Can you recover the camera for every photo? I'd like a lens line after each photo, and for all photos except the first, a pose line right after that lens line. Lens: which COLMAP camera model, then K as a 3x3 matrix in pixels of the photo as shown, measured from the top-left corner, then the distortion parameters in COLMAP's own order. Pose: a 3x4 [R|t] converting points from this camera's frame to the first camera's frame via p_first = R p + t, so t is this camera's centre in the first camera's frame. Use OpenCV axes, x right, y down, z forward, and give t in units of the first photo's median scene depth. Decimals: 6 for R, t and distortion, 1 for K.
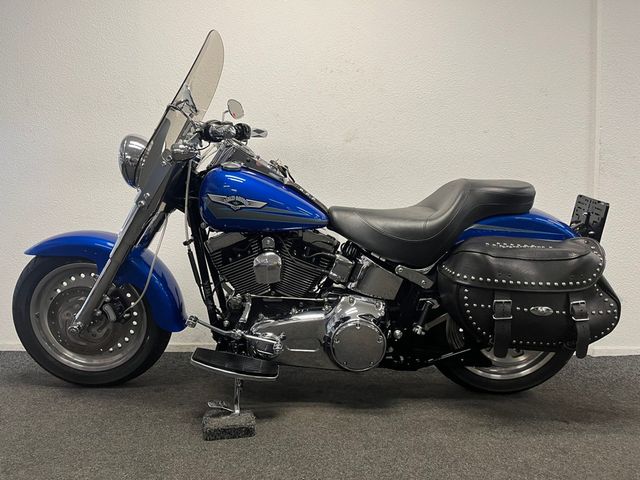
lens RADIAL K [[499.1, 0, 317.7], [0, 499.1, 237.9], [0, 0, 1]] dist [0.026726, -0.038888]
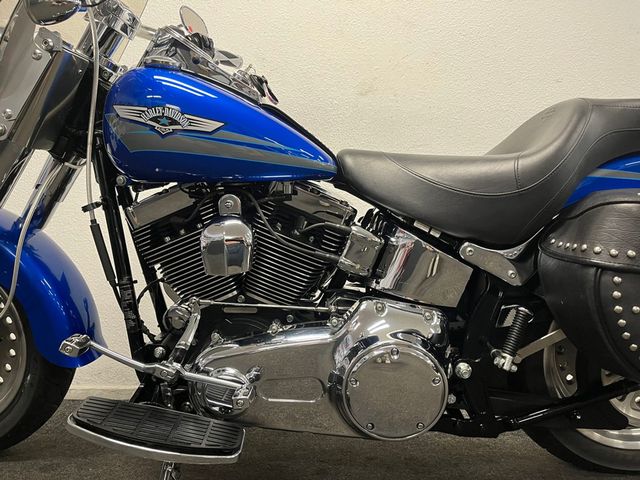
lens RADIAL K [[499.1, 0, 321.4], [0, 499.1, 243.1], [0, 0, 1]] dist [0.026726, -0.038888]
pose [[0.999996, -0.001546, -0.002542, 0.004710], [0.001373, 0.997772, -0.066699, 0.089050], [0.002640, 0.066695, 0.997770, 0.437836]]
